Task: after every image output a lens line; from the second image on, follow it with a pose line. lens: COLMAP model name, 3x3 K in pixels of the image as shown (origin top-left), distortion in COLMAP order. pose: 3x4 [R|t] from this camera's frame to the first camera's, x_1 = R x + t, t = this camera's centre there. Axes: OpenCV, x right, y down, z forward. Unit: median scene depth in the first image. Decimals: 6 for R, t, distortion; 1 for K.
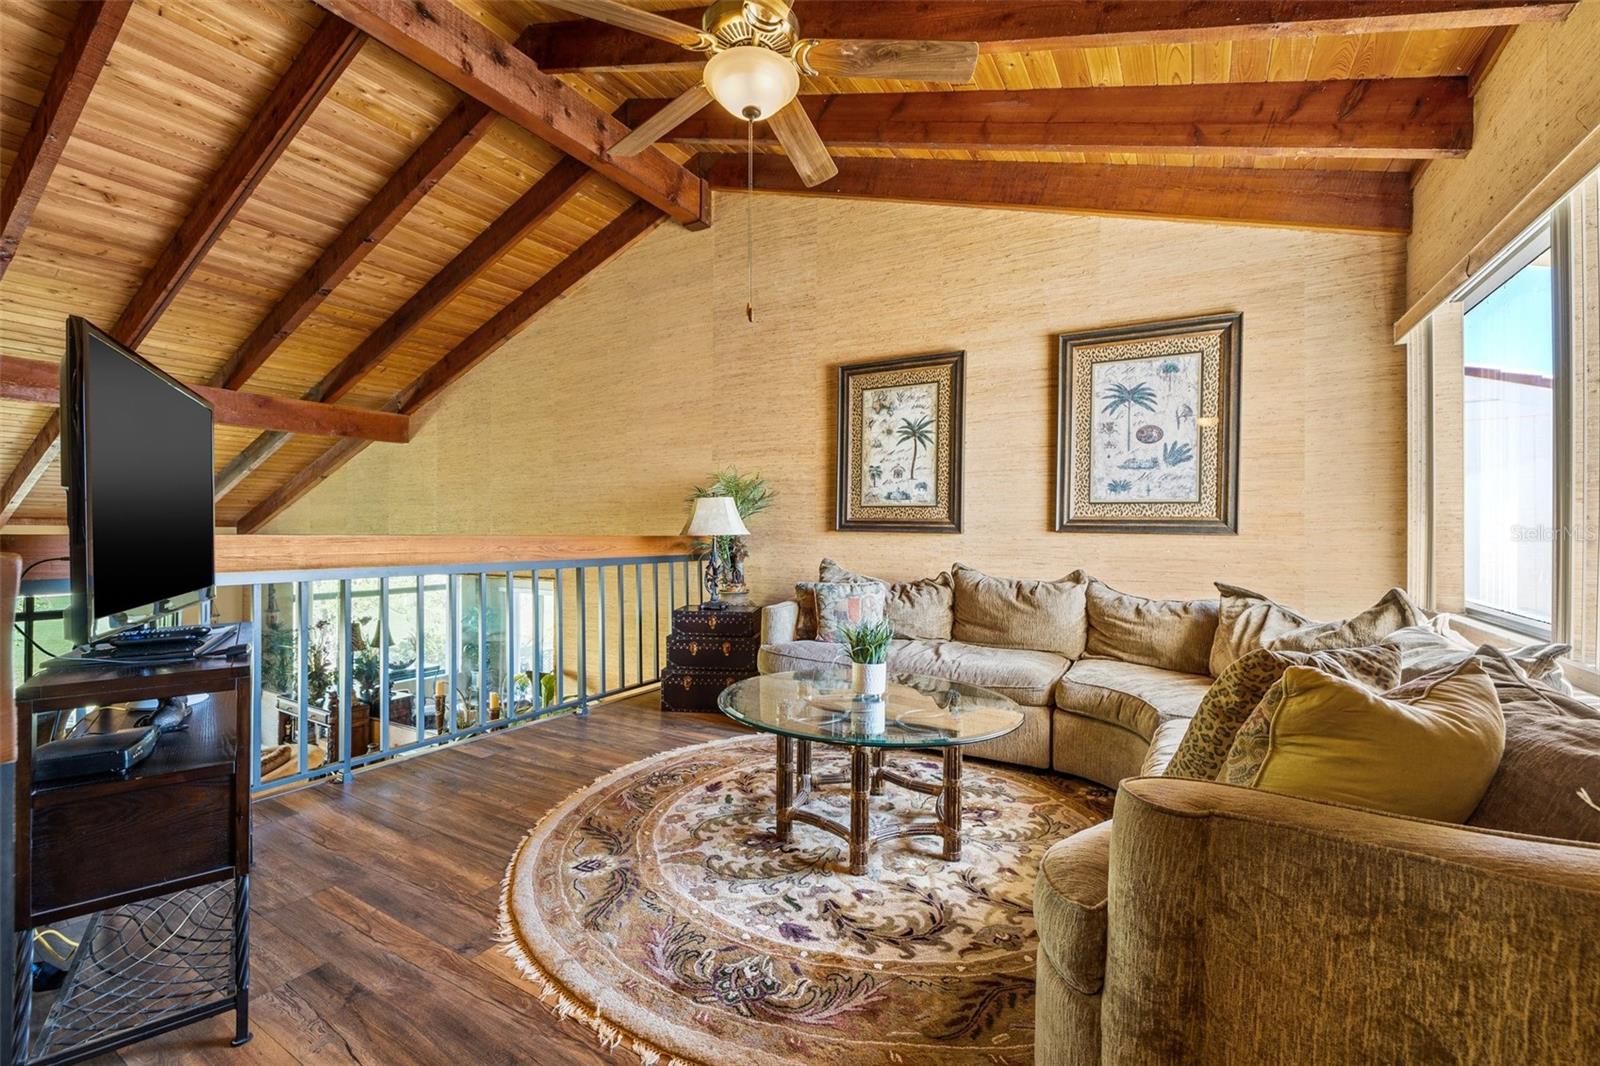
lens RADIAL K [[685.4, 0, 806.0], [0, 685.4, 541.0], [0, 0, 1]] dist [0.000419, -0.000043]
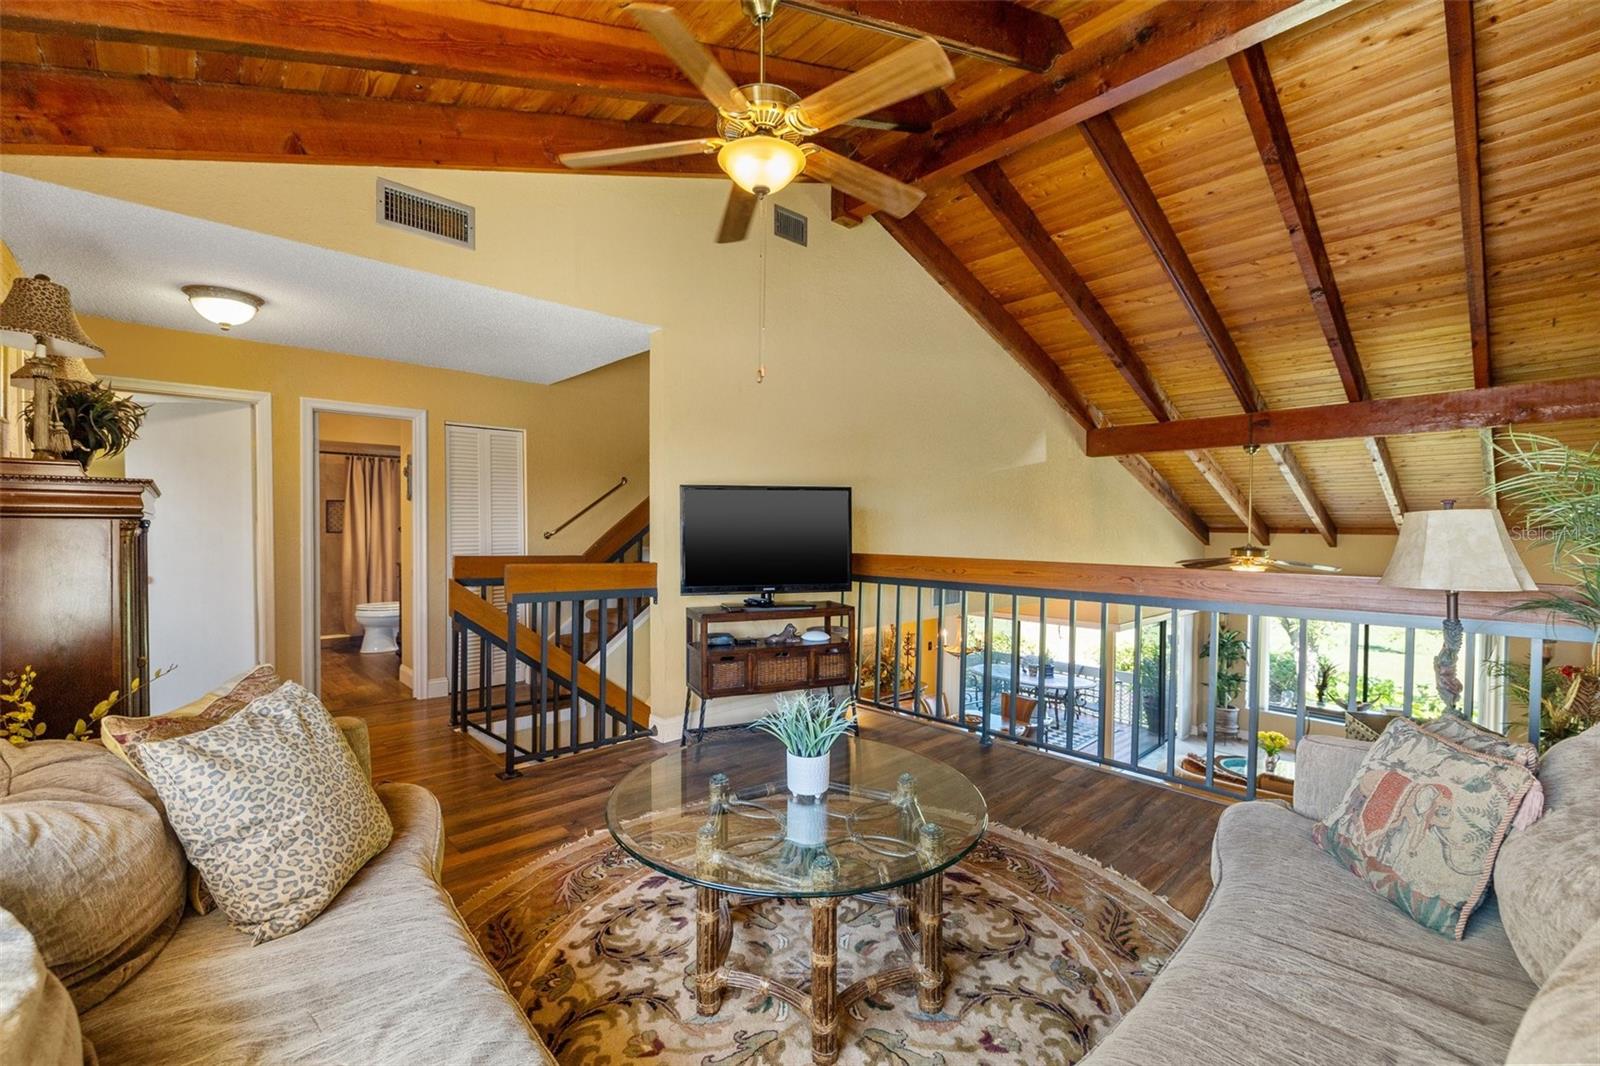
lens RADIAL K [[683.1, 0, 798.4], [0, 683.1, 540.9], [0, 0, 1]] dist [0.002190, -0.000462]
pose [[-0.297090, 0.021548, -0.954606, 0.574955], [-0.013407, 0.999553, 0.026735, -0.066095], [0.954755, 0.020741, -0.296668, 0.817612]]
